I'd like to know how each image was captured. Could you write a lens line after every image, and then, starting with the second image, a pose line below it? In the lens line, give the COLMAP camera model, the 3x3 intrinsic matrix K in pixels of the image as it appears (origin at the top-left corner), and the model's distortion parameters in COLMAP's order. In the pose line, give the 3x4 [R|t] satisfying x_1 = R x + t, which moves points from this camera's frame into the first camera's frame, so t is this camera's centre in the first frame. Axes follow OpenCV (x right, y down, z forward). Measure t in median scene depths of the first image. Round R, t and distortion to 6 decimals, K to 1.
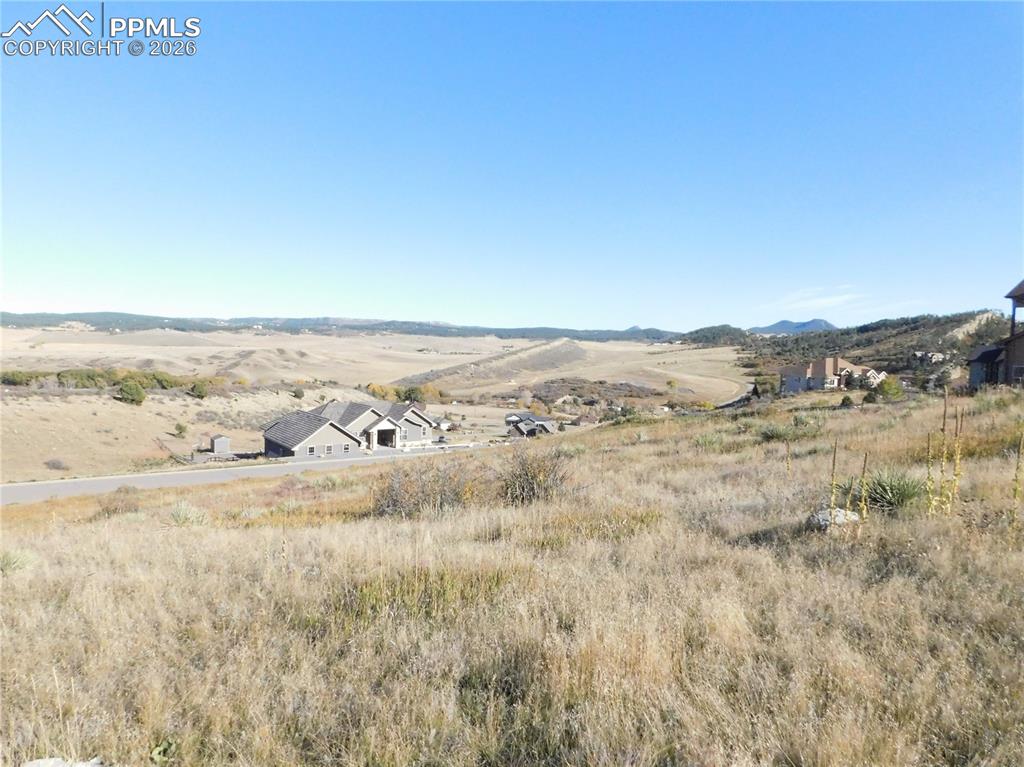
lens RADIAL K [[676.4, 0, 516.3], [0, 676.4, 383.6], [0, 0, 1]] dist [-0.072332, 0.054389]
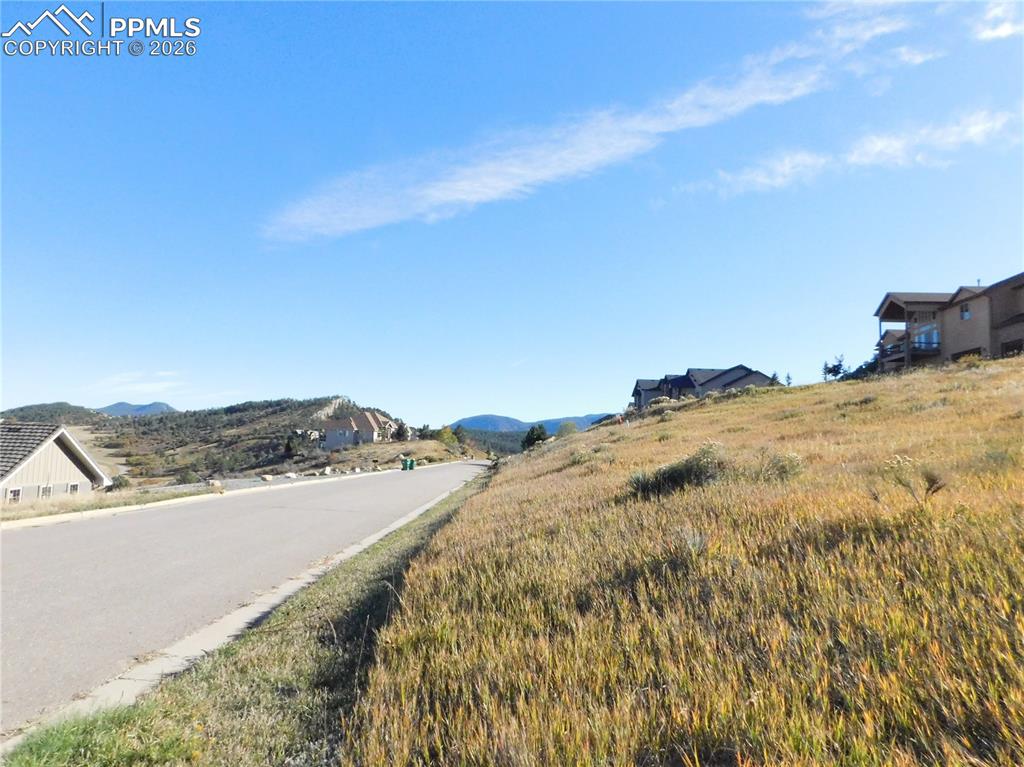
lens RADIAL K [[676.4, 0, 512.6], [0, 676.4, 377.4], [0, 0, 1]] dist [-0.072332, 0.054389]
pose [[0.605211, 0.074567, 0.792565, -0.042987], [0.034776, 0.992176, -0.119903, 0.008332], [-0.795305, 0.100129, 0.597883, 0.048553]]
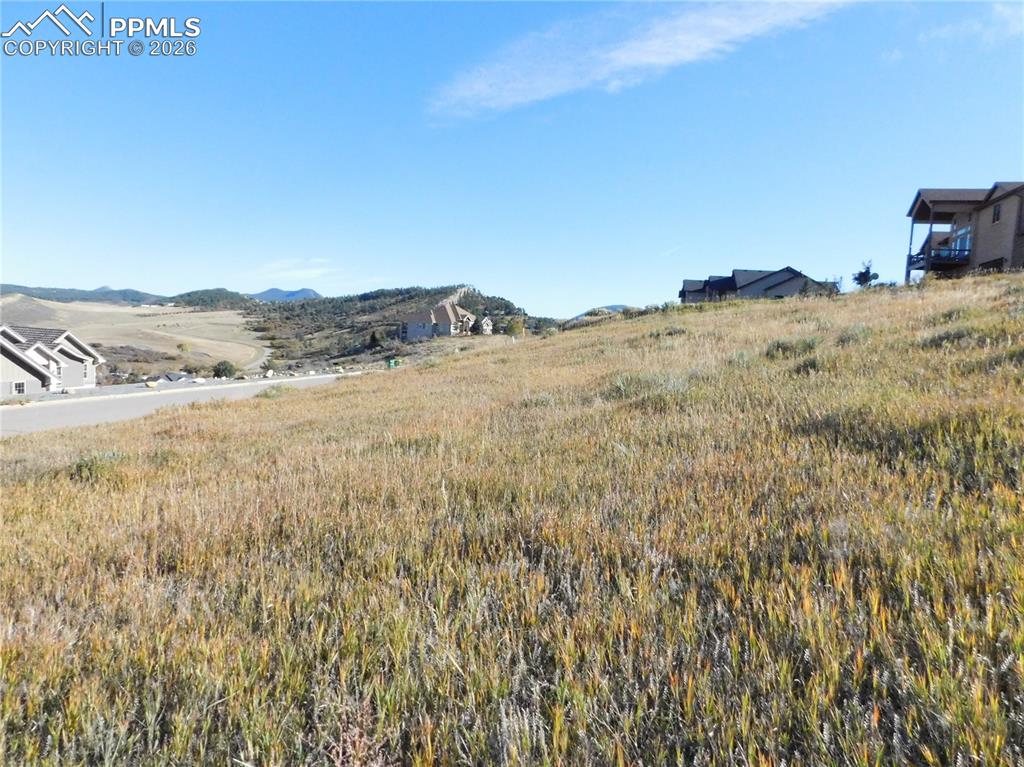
lens RADIAL K [[676.4, 0, 513.5], [0, 676.4, 388.8], [0, 0, 1]] dist [-0.072332, 0.054389]
pose [[0.746971, -0.039270, 0.663695, -0.030195], [0.002822, 0.998432, 0.055900, 0.006806], [-0.664850, -0.039883, 0.745911, 0.035332]]
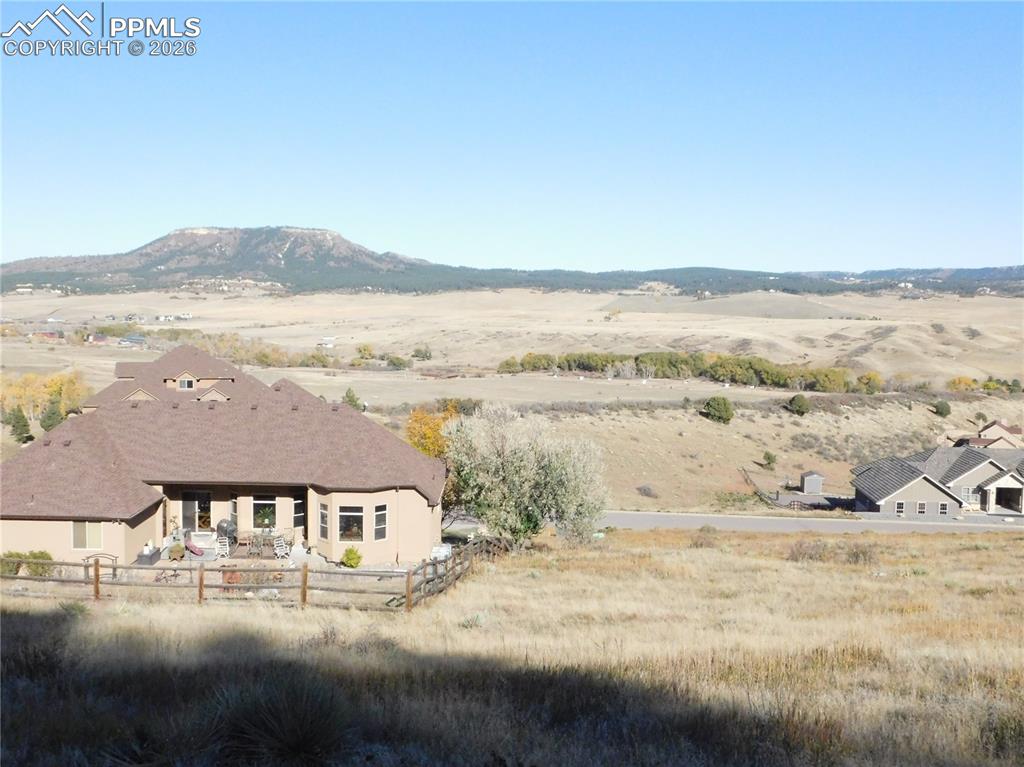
lens RADIAL K [[1080.5, 0, 517.3], [0, 1080.5, 385.0], [0, 0, 1]] dist [-0.002810, 0.000000]
pose [[0.756209, 0.040427, -0.653080, 0.021656], [-0.033607, 0.999172, 0.022936, -0.006945], [0.653467, 0.004604, 0.756941, -0.036648]]
